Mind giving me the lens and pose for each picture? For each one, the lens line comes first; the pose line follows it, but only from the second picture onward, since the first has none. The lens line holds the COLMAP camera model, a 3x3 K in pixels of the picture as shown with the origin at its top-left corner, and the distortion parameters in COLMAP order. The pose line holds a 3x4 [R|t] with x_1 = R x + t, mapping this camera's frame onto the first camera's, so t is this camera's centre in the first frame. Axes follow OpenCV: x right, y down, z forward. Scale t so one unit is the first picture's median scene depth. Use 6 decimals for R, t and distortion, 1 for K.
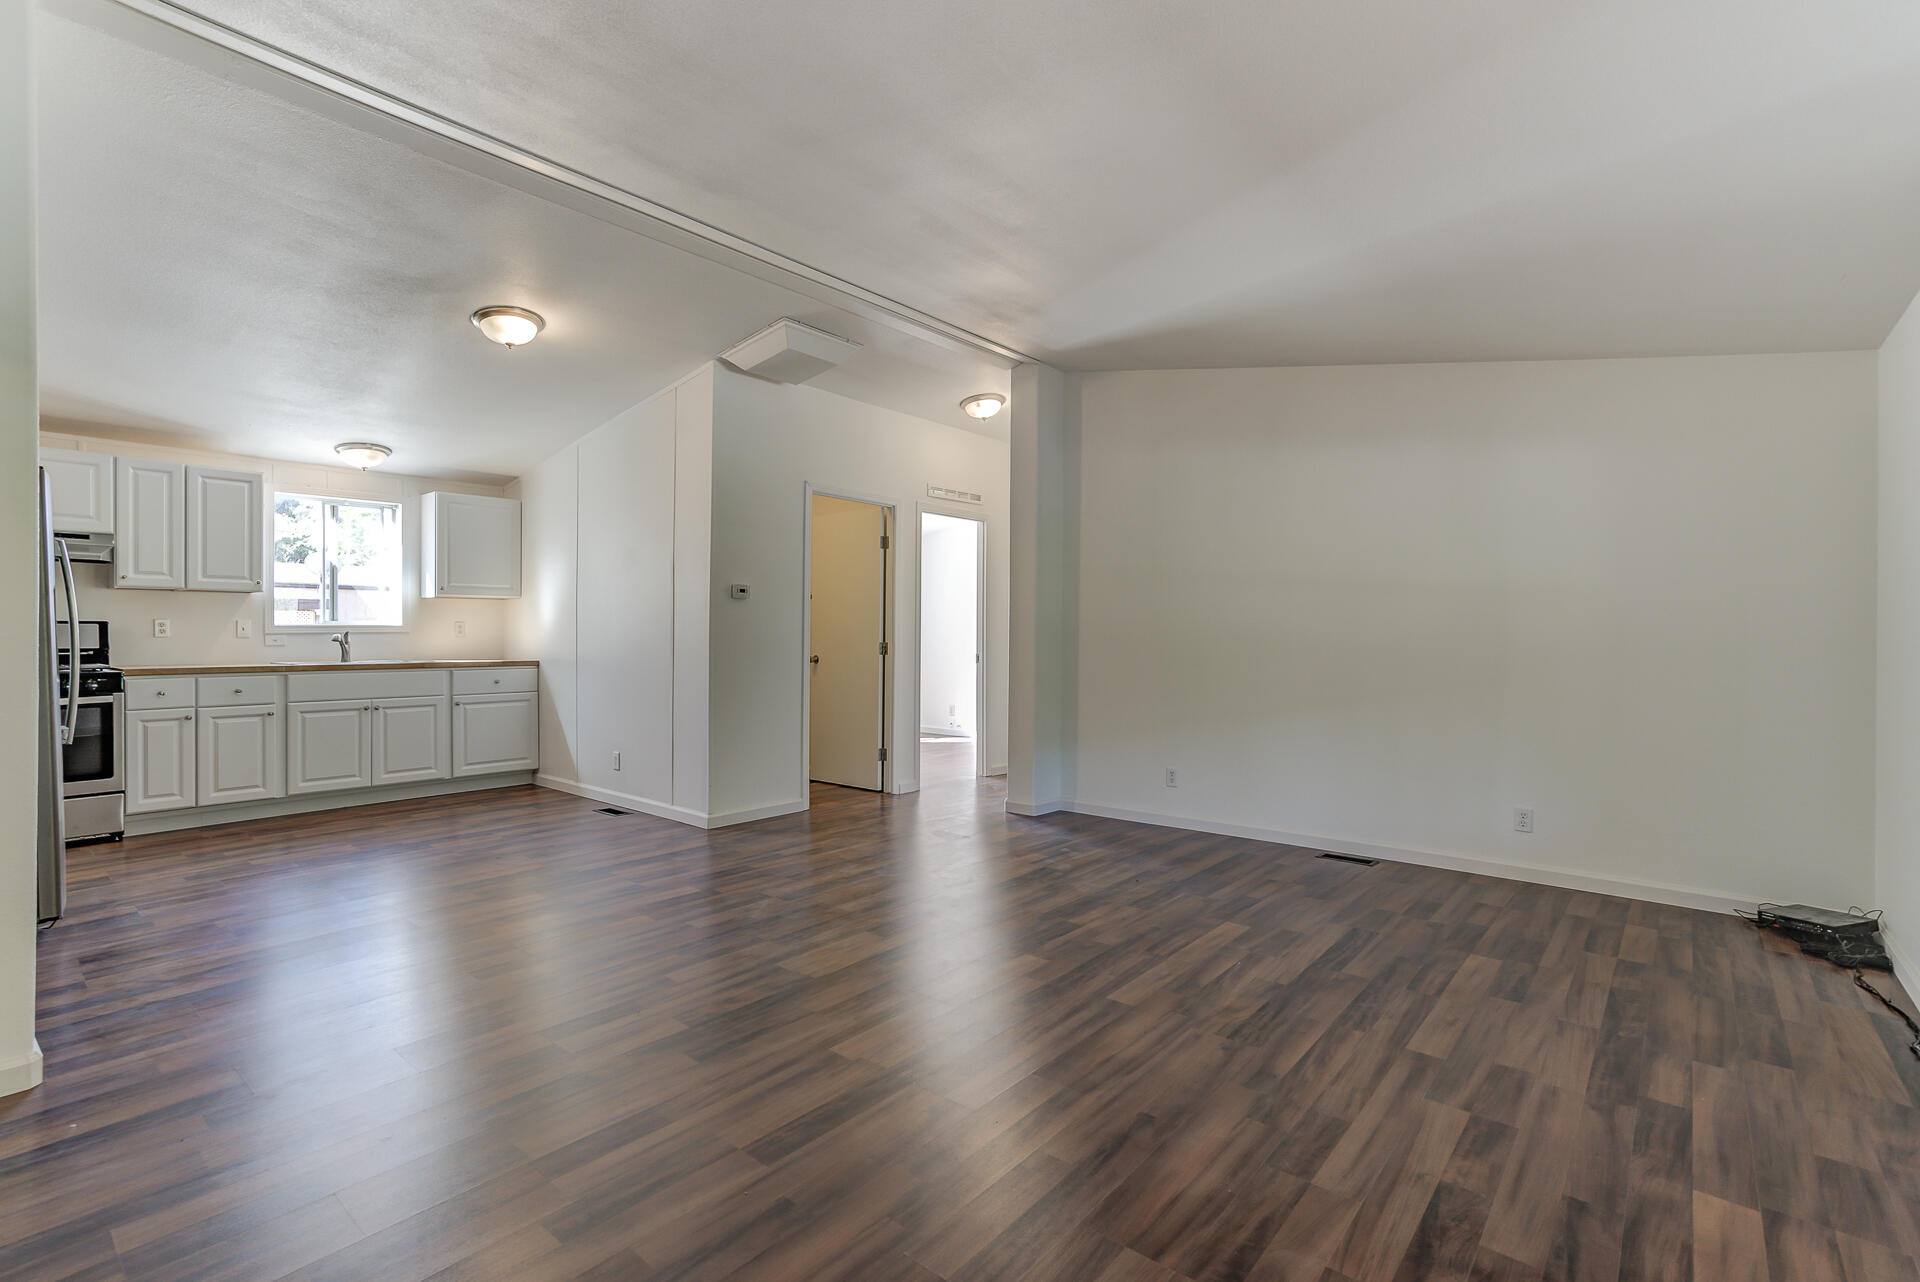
lens RADIAL K [[884.2, 0, 958.1], [0, 884.2, 635.8], [0, 0, 1]] dist [-0.036021, 0.022252]
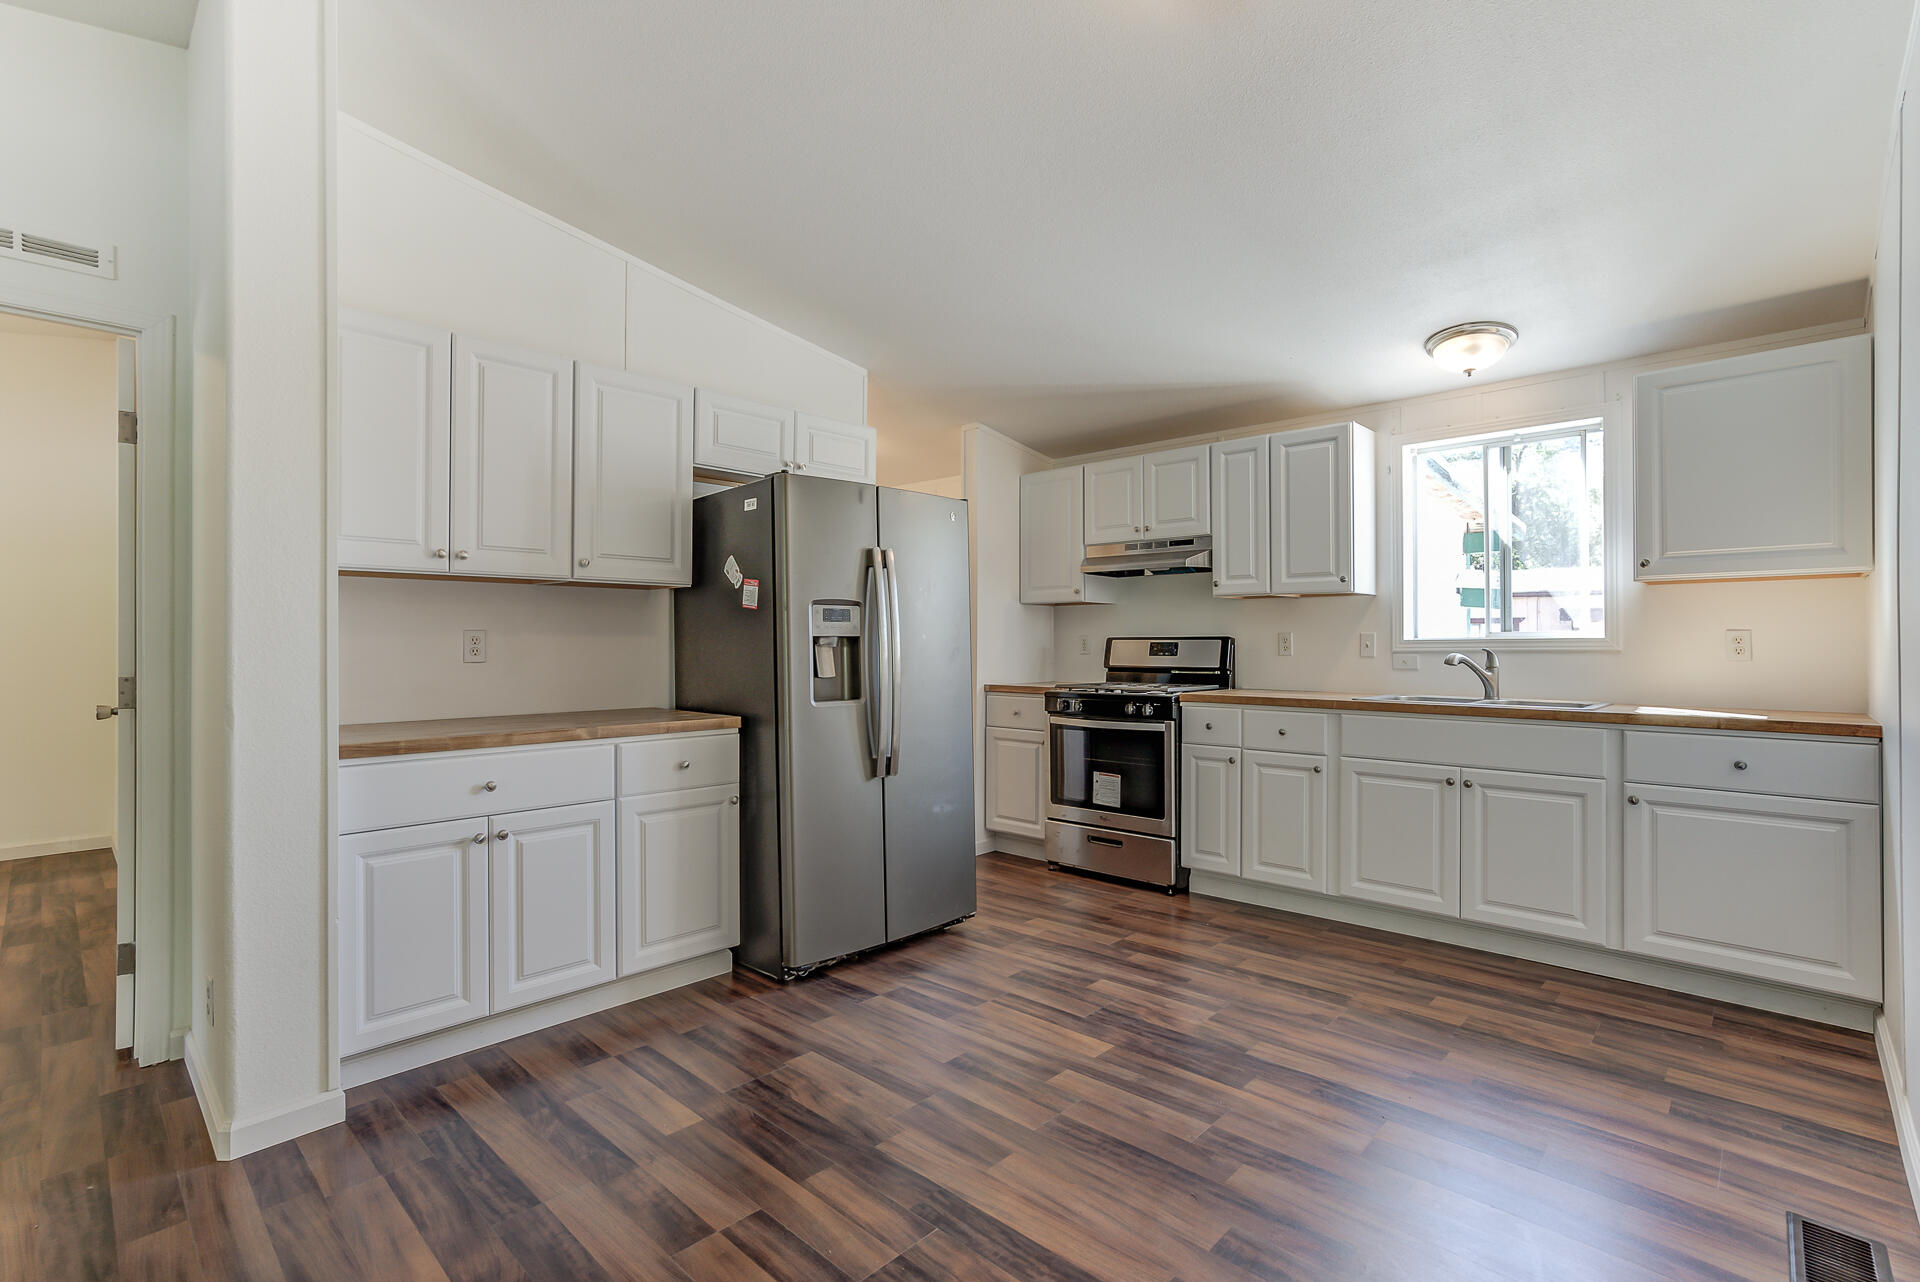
lens RADIAL K [[884.2, 0, 958.1], [0, 884.2, 635.8], [0, 0, 1]] dist [-0.036021, 0.022252]
pose [[-0.050612, -0.010978, -0.998658, -0.077371], [-0.006447, 0.999922, -0.010665, -0.005631], [0.998698, 0.005898, -0.050679, 0.689801]]
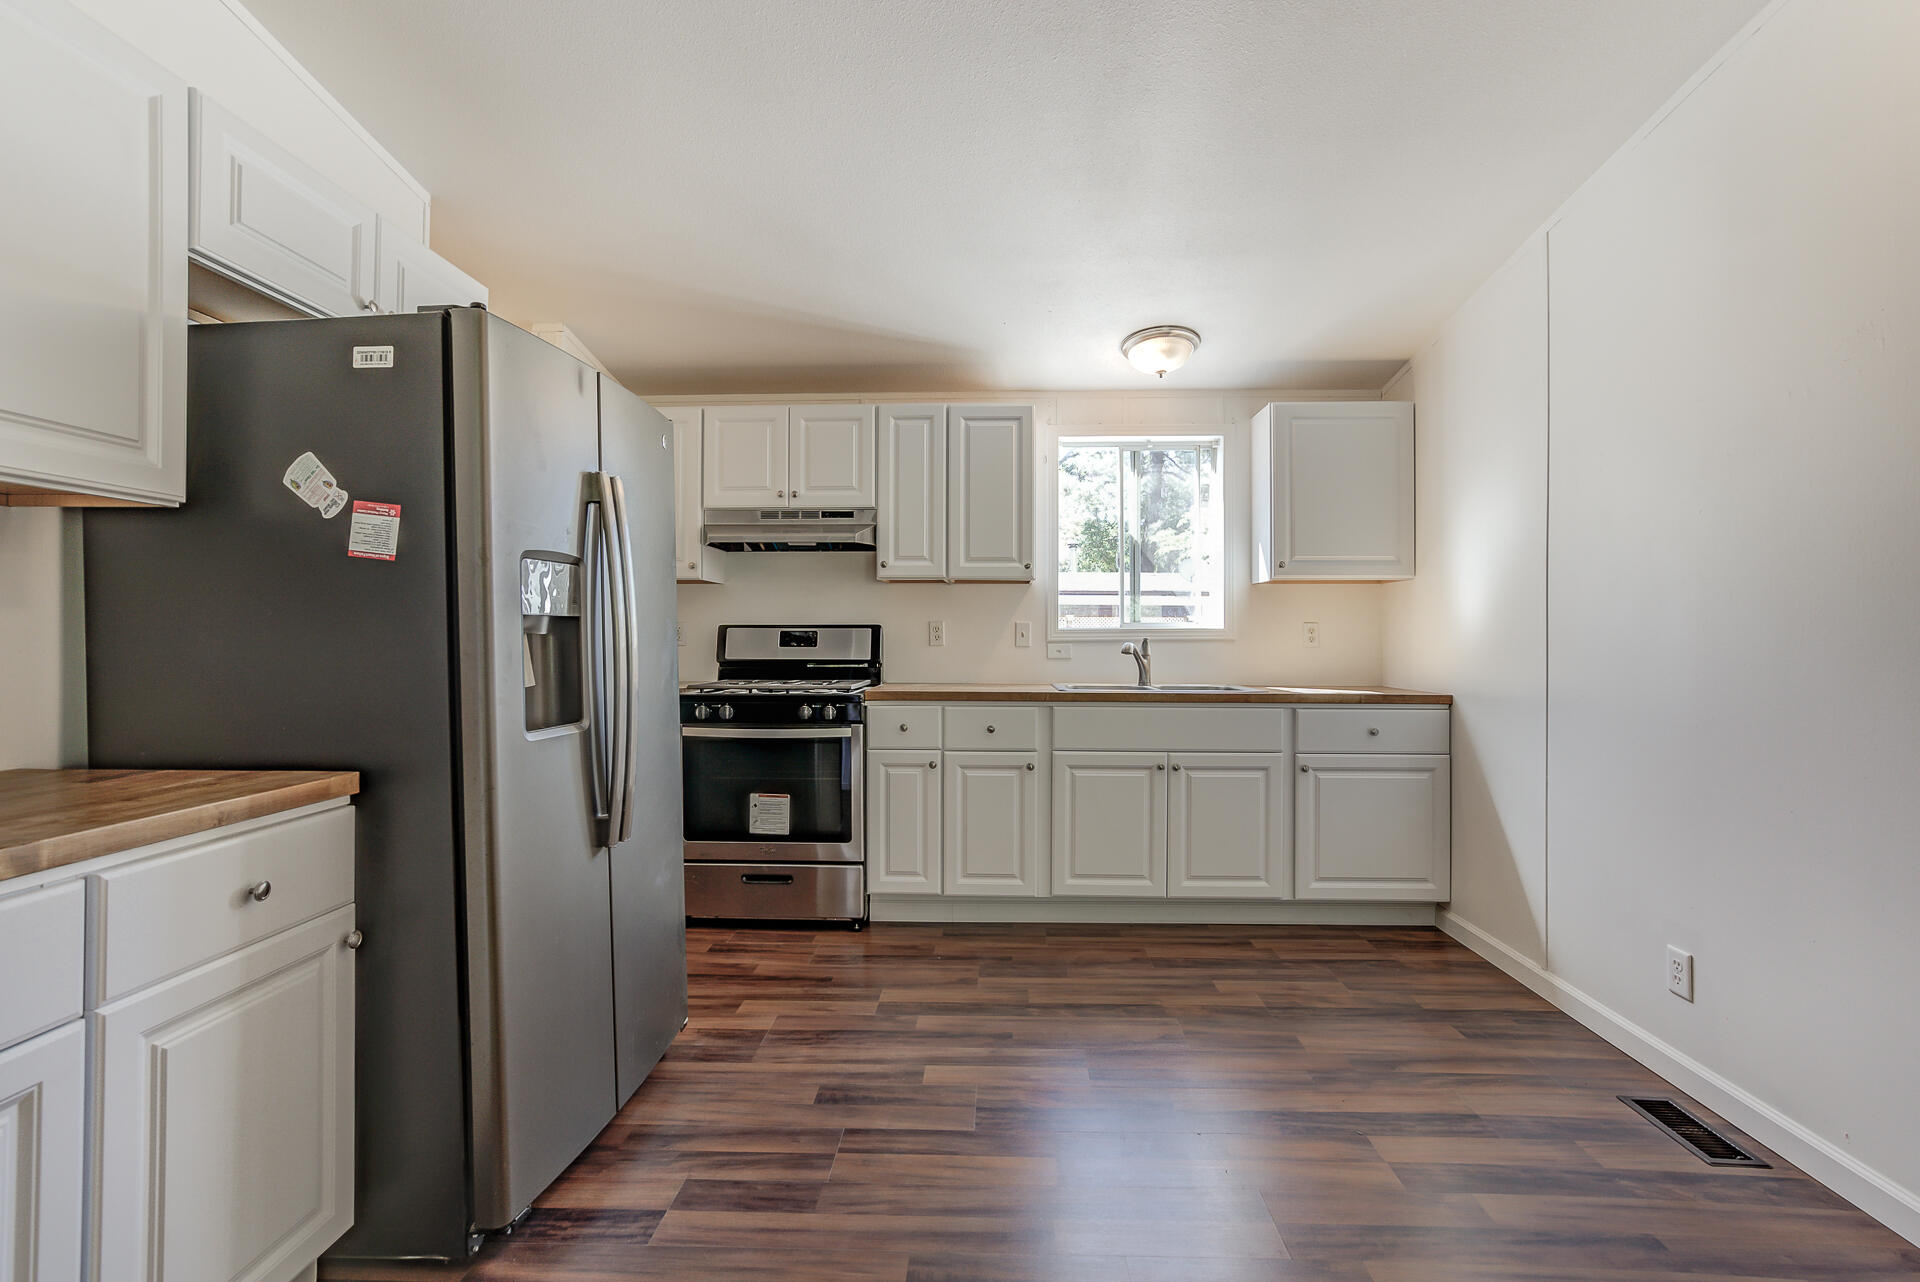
lens RADIAL K [[884.2, 0, 958.1], [0, 884.2, 635.8], [0, 0, 1]] dist [-0.036021, 0.022252]
pose [[0.616798, -0.000922, -0.787121, -0.282672], [-0.005474, 0.999970, -0.005460, -0.002788], [0.787102, 0.007676, 0.616775, 0.509138]]
